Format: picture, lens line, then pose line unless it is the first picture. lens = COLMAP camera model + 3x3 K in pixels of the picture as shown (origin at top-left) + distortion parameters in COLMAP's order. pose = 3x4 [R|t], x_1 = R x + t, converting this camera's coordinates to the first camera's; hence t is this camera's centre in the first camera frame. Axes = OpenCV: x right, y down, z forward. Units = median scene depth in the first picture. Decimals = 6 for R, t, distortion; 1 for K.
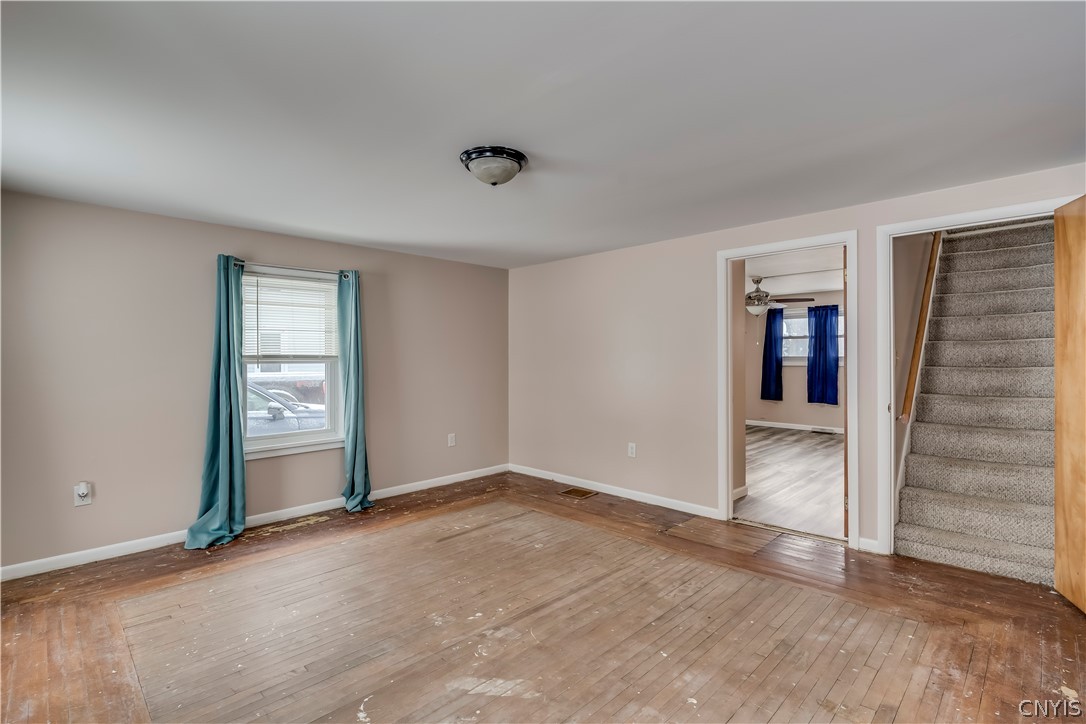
lens RADIAL K [[509.9, 0, 545.5], [0, 509.9, 358.6], [0, 0, 1]] dist [-0.006201, 0.002733]
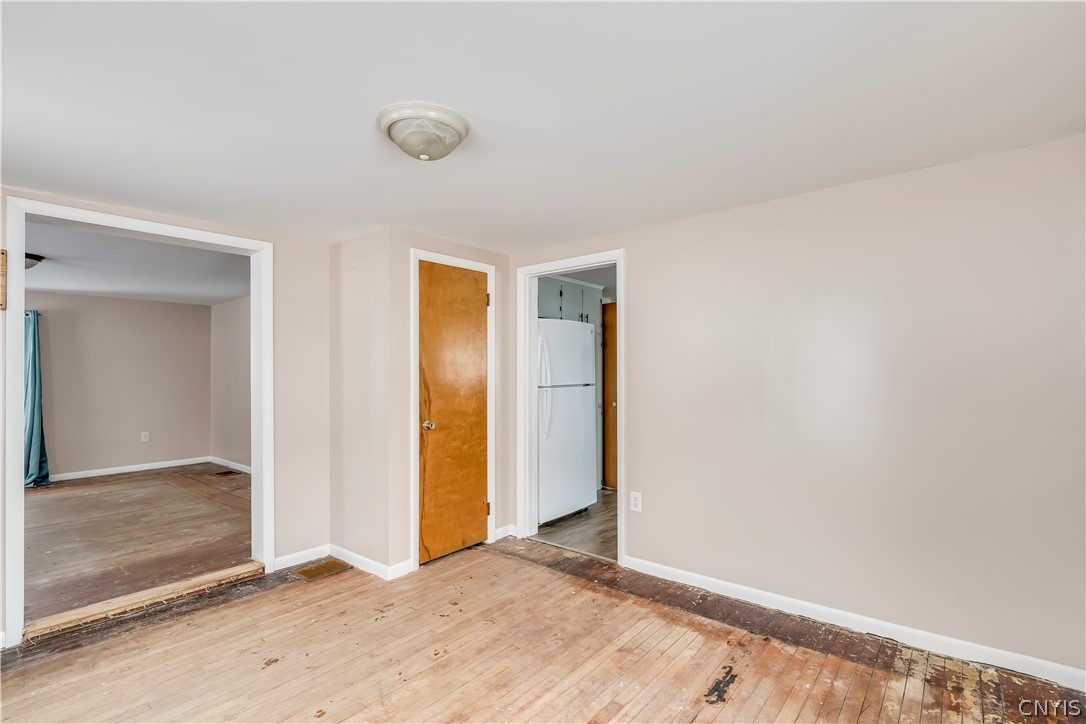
lens RADIAL K [[509.9, 0, 546.6], [0, 509.9, 379.6], [0, 0, 1]] dist [-0.006201, 0.002733]
pose [[0.996703, -0.008334, 0.080703, 1.379648], [0.007589, 0.999926, 0.009527, 0.011499], [-0.080776, -0.008883, 0.996693, -0.725377]]
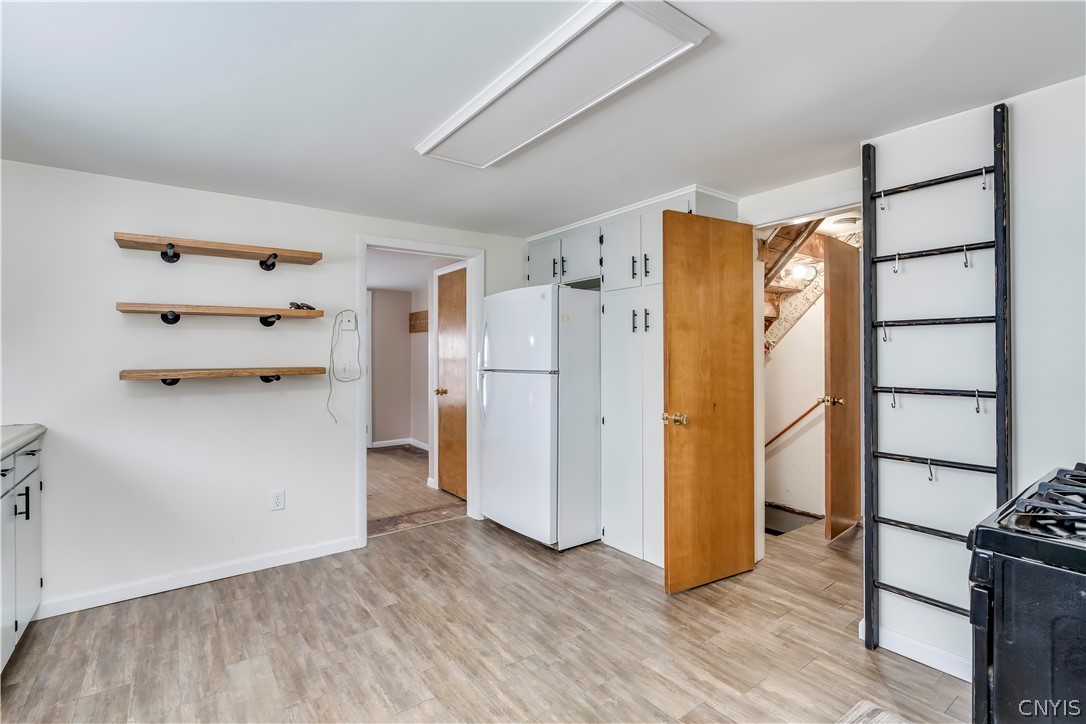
lens RADIAL K [[509.9, 0, 544.8], [0, 509.9, 358.2], [0, 0, 1]] dist [-0.006201, 0.002733]
pose [[-0.167712, 0.012101, -0.985762, 2.823898], [0.005357, 0.999921, 0.011364, -0.001385], [0.985821, -0.003375, -0.167763, 1.142694]]
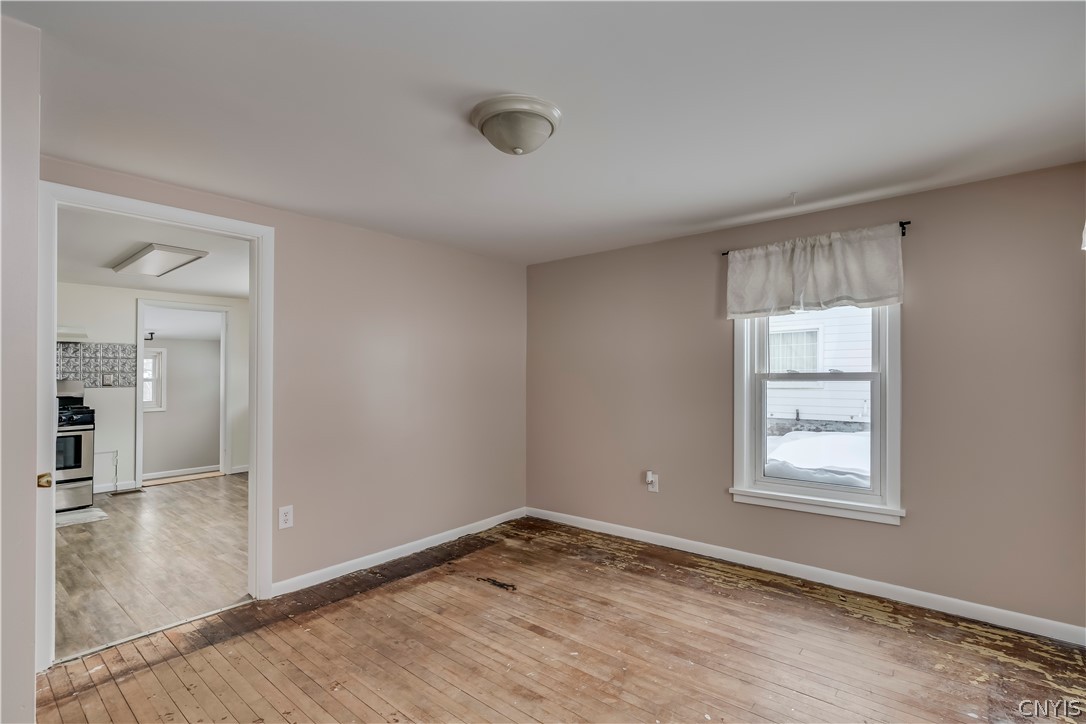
lens RADIAL K [[509.9, 0, 542.7], [0, 509.9, 366.8], [0, 0, 1]] dist [-0.006201, 0.002733]
pose [[-0.069901, 0.015921, 0.997427, 0.579635], [0.010648, 0.999828, -0.015213, 0.016865], [-0.997497, 0.009557, -0.070058, -0.032839]]
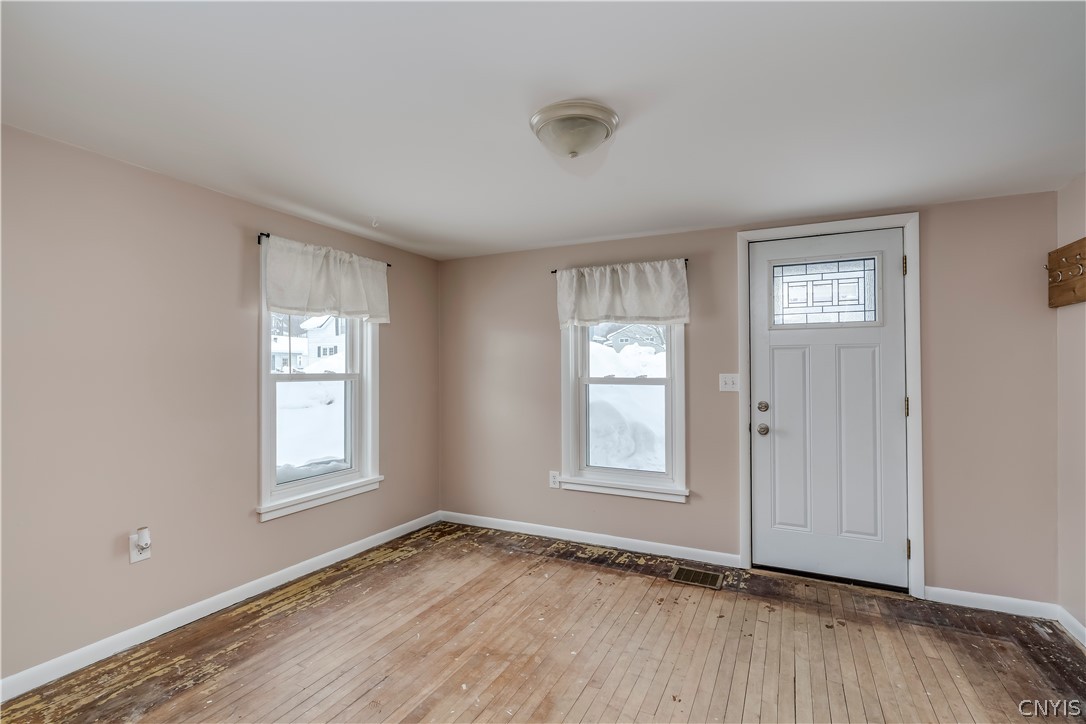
lens RADIAL K [[509.9, 0, 545.4], [0, 509.9, 363.6], [0, 0, 1]] dist [-0.006201, 0.002733]
pose [[-0.948572, -0.005611, -0.316511, 1.526326], [-0.002018, 0.999930, -0.011676, 0.008651], [0.316554, -0.010437, -0.948517, 0.602851]]
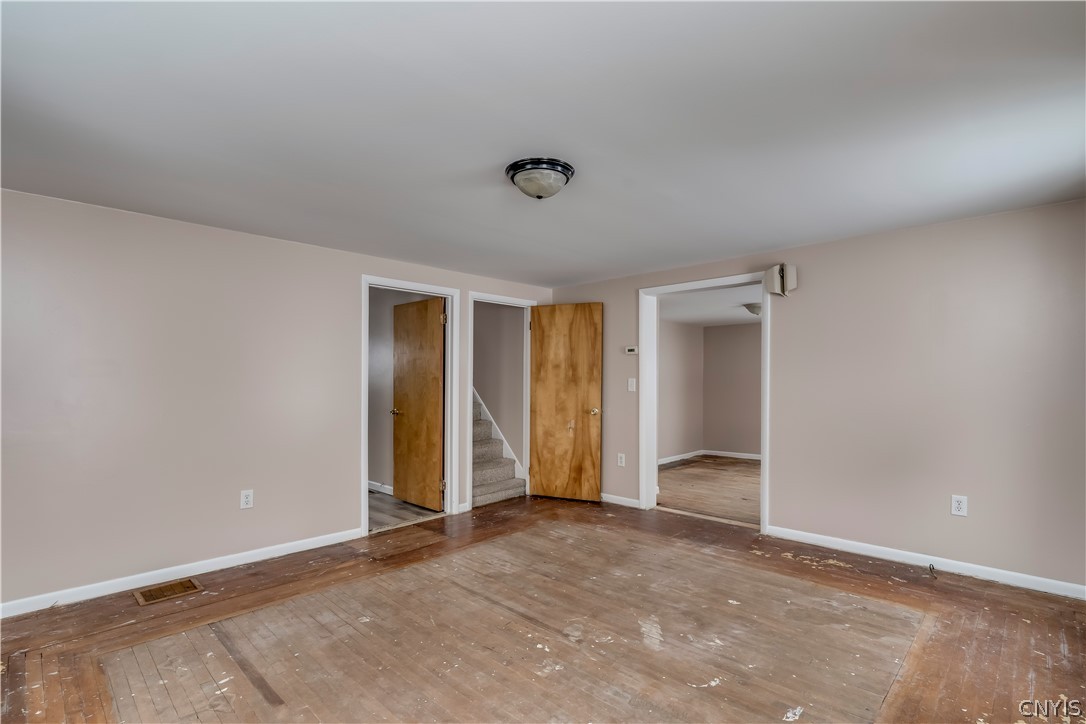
lens RADIAL K [[509.9, 0, 555.6], [0, 509.9, 388.1], [0, 0, 1]] dist [-0.006201, 0.002733]
pose [[-0.017179, -0.011235, 0.999789, -0.977871], [0.003716, 0.999929, 0.011301, 0.008756], [-0.999846, 0.003909, -0.017137, 0.892992]]
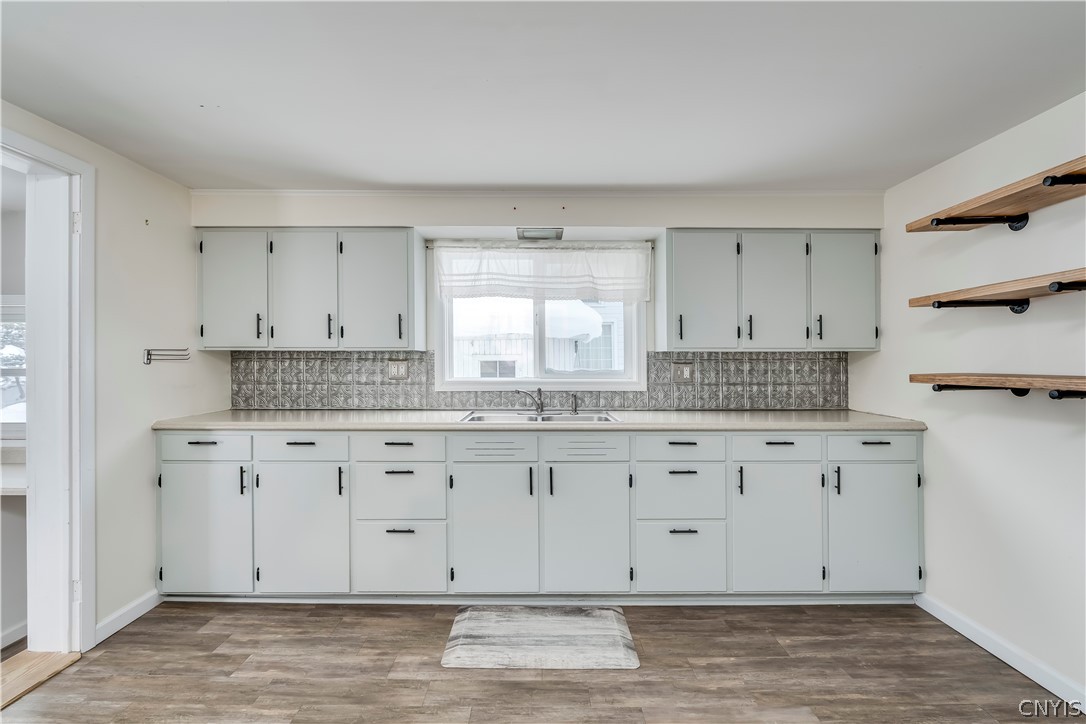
lens RADIAL K [[509.9, 0, 541.9], [0, 509.9, 361.0], [0, 0, 1]] dist [-0.006201, 0.002733]
pose [[-0.694691, 0.005076, 0.719290, 1.914913], [0.003509, 0.999987, -0.003668, 0.008392], [-0.719299, -0.000024, -0.694700, 1.266324]]
